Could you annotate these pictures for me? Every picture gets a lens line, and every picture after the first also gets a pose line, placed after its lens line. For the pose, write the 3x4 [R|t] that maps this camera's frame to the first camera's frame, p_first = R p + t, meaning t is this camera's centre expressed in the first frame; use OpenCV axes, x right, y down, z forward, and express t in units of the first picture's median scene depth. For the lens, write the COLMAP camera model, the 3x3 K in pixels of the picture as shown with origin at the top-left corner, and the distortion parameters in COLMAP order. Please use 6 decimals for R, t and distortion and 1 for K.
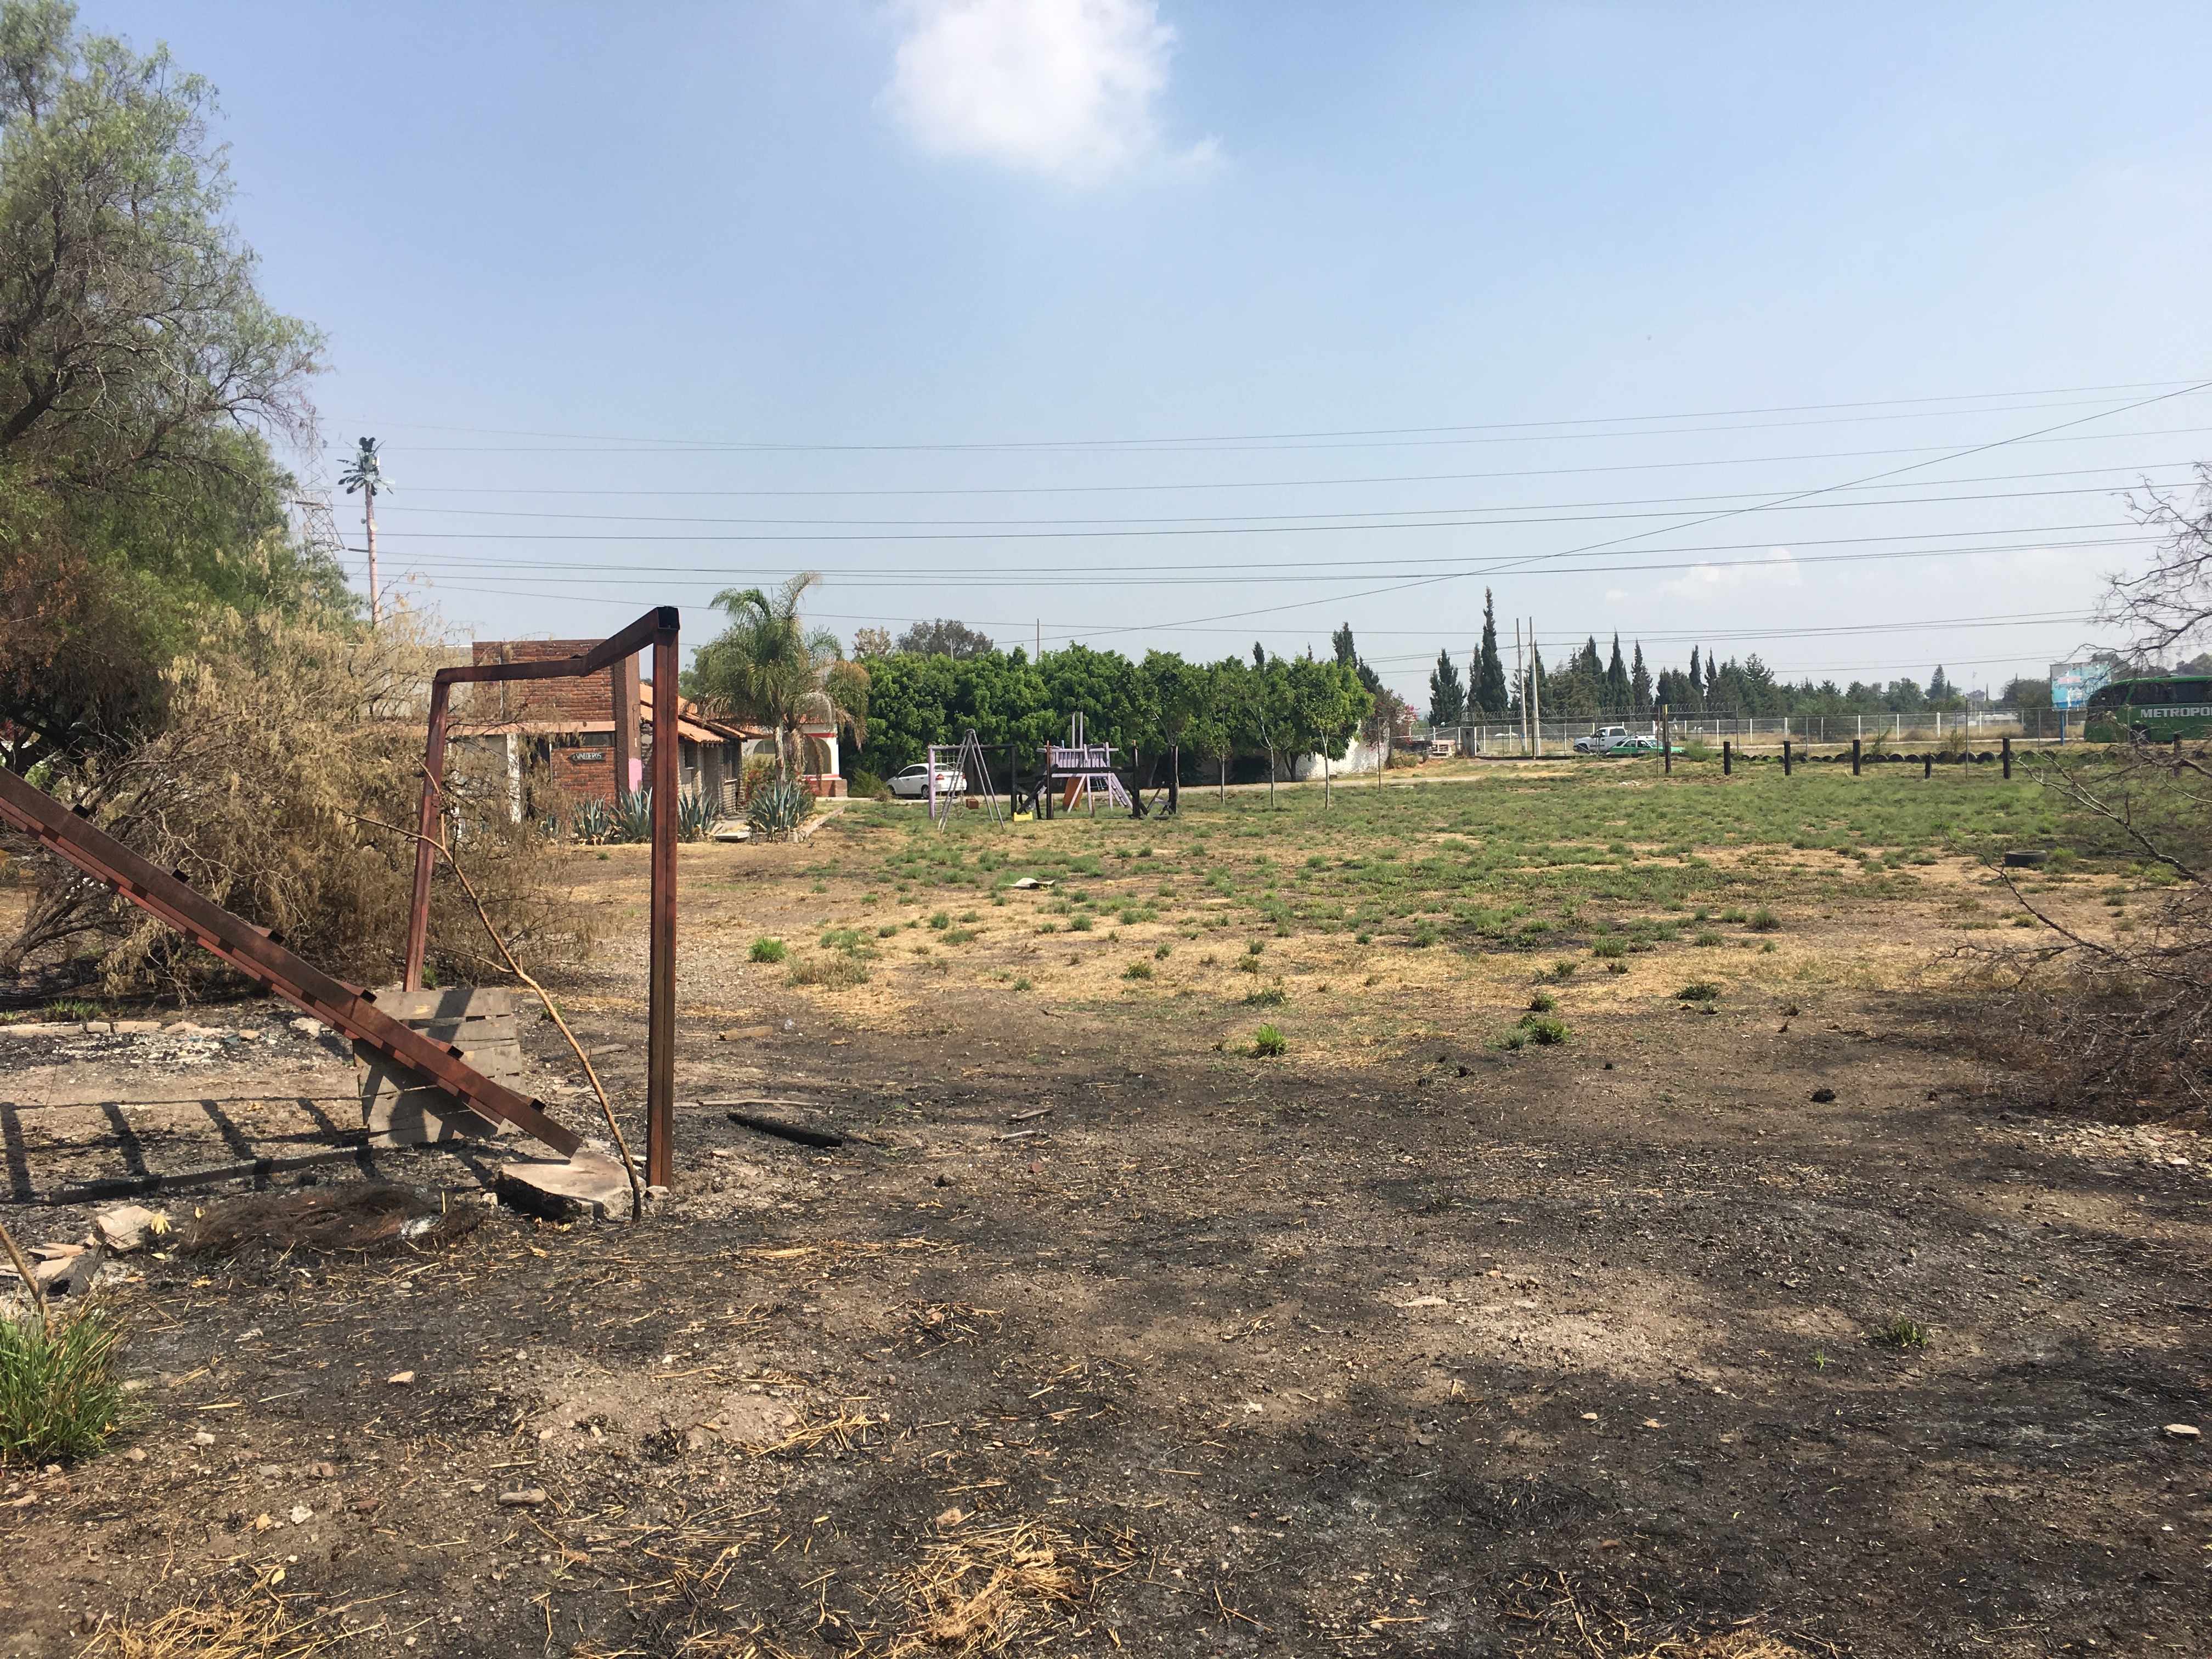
lens RADIAL K [[1868.1, 0, 1102.8], [0, 1868.1, 816.4], [0, 0, 1]] dist [0.083027, -0.104365]
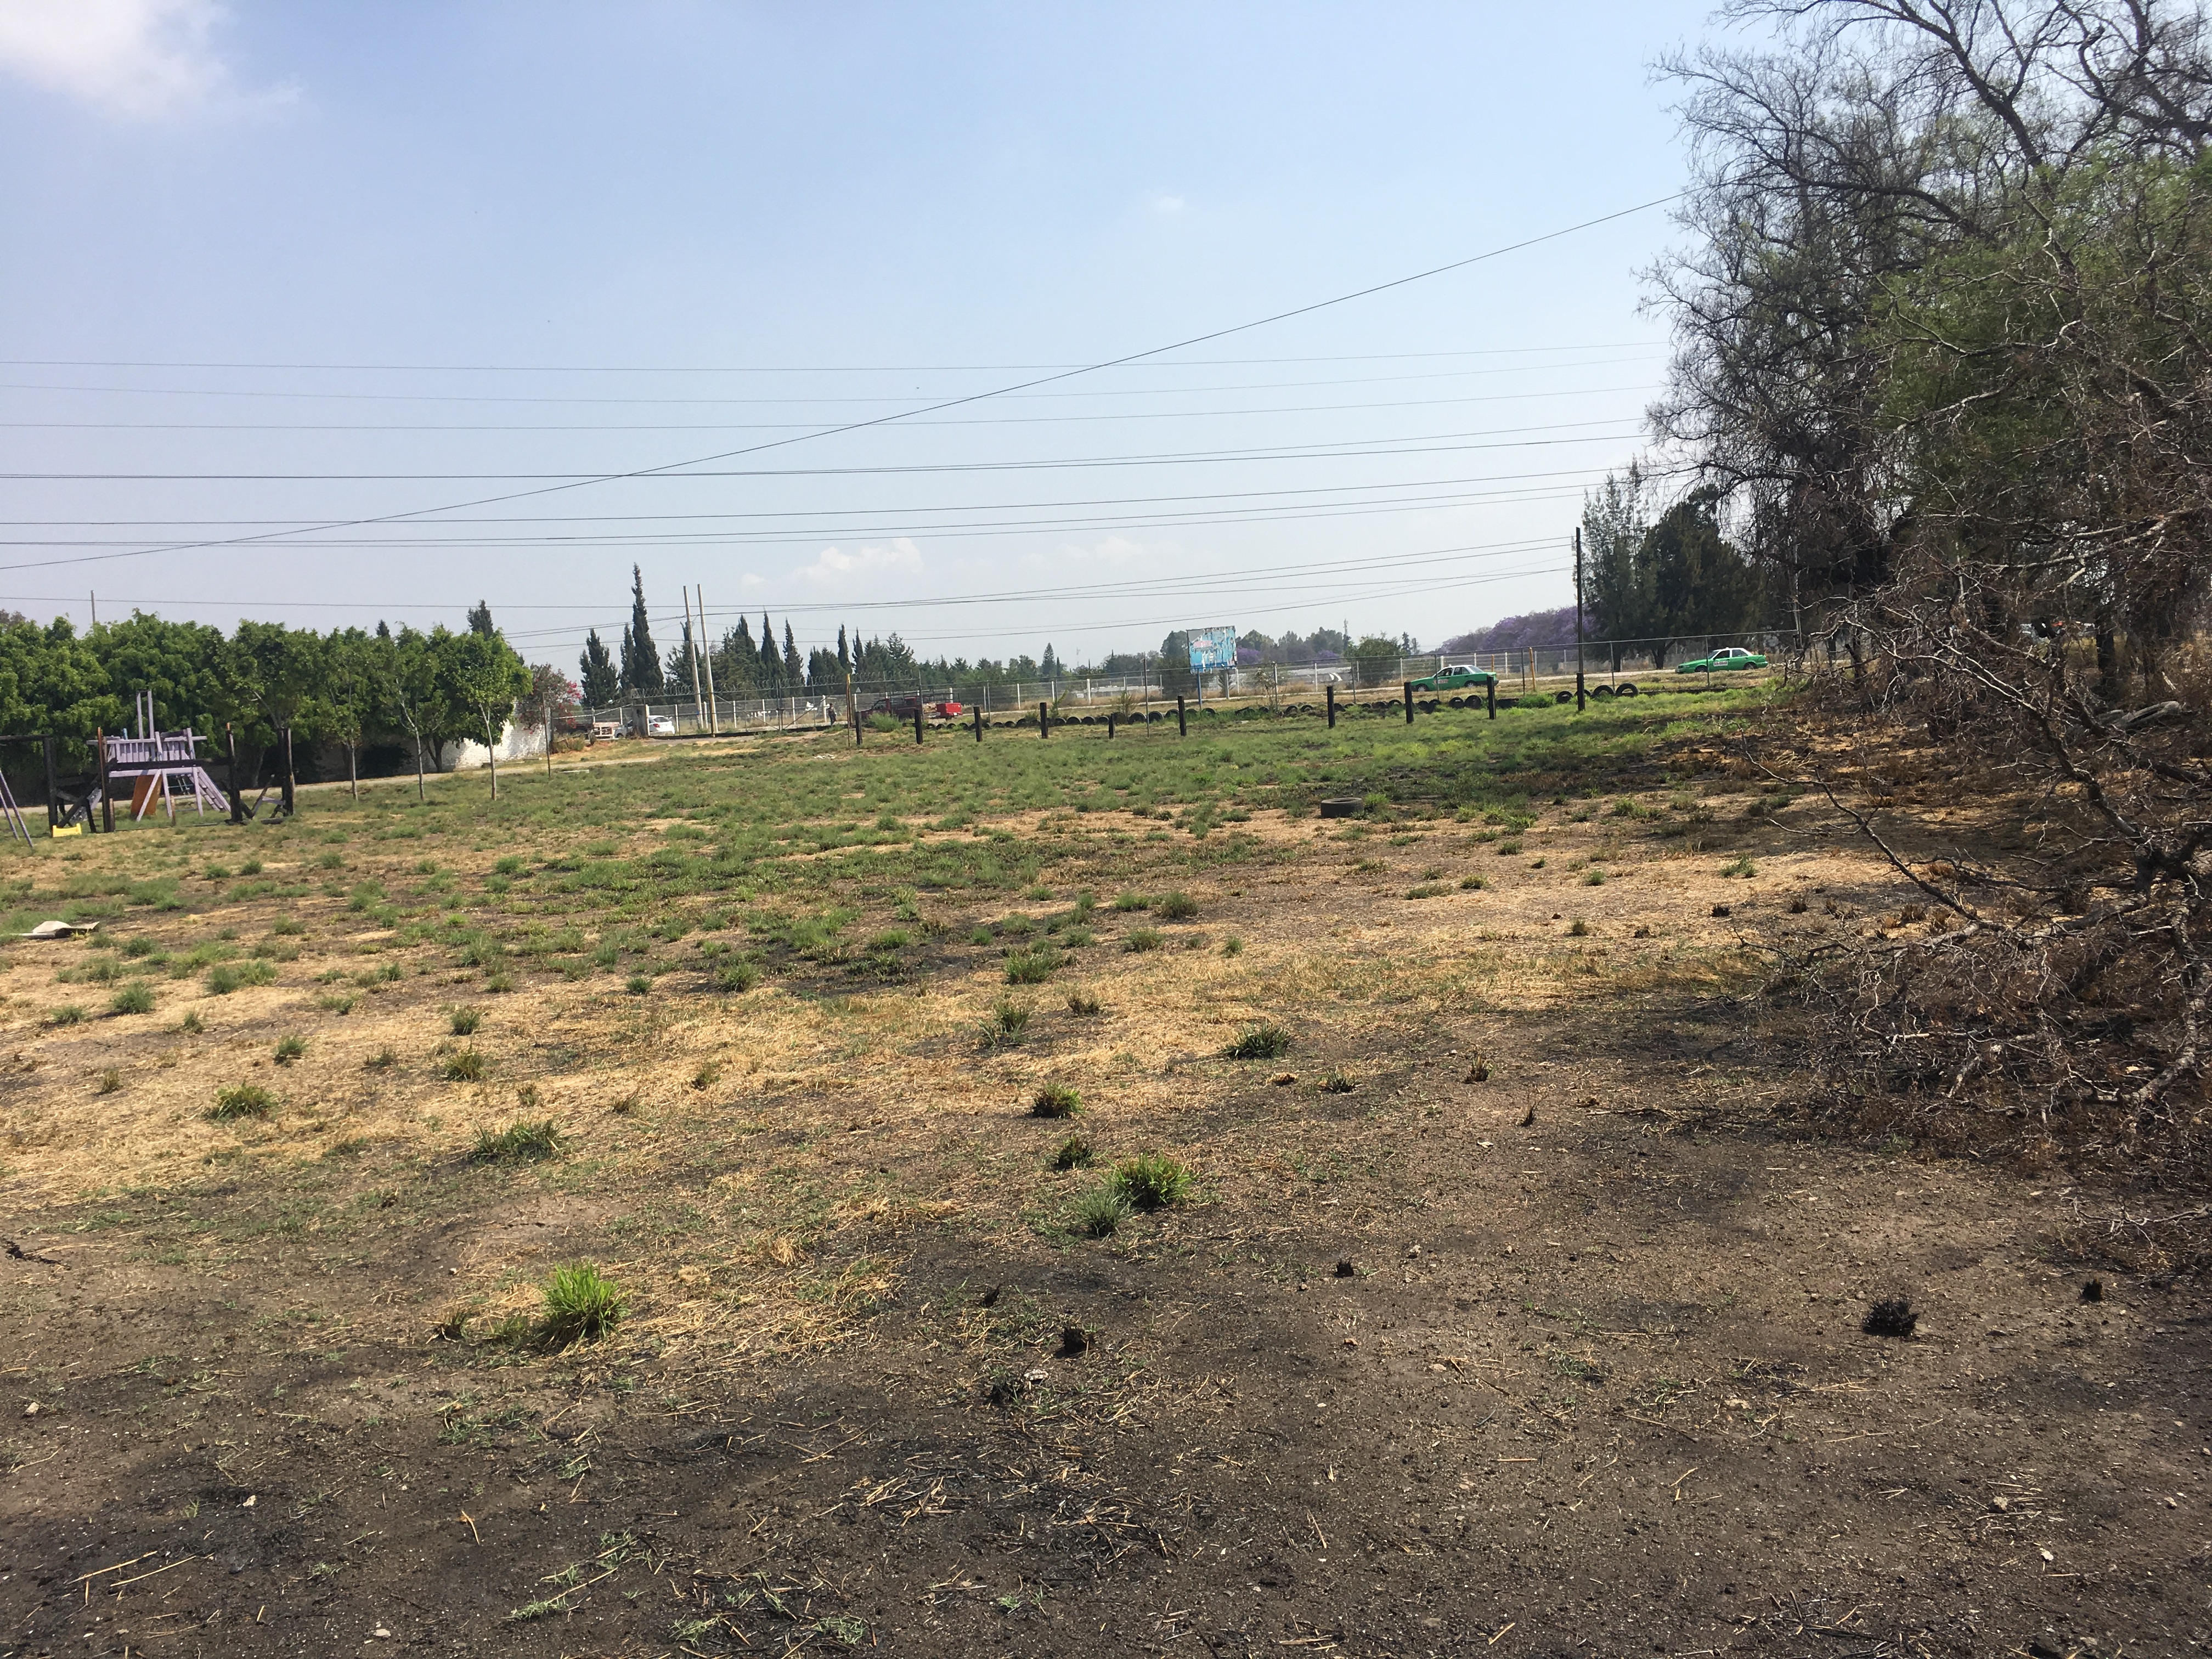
lens RADIAL K [[1868.1, 0, 1088.8], [0, 1868.1, 813.7], [0, 0, 1]] dist [0.083027, -0.104365]
pose [[0.903692, -0.056299, 0.424465, 0.003968], [0.053895, 0.998390, 0.017678, 0.001688], [-0.424777, 0.006901, 0.905272, 0.128142]]
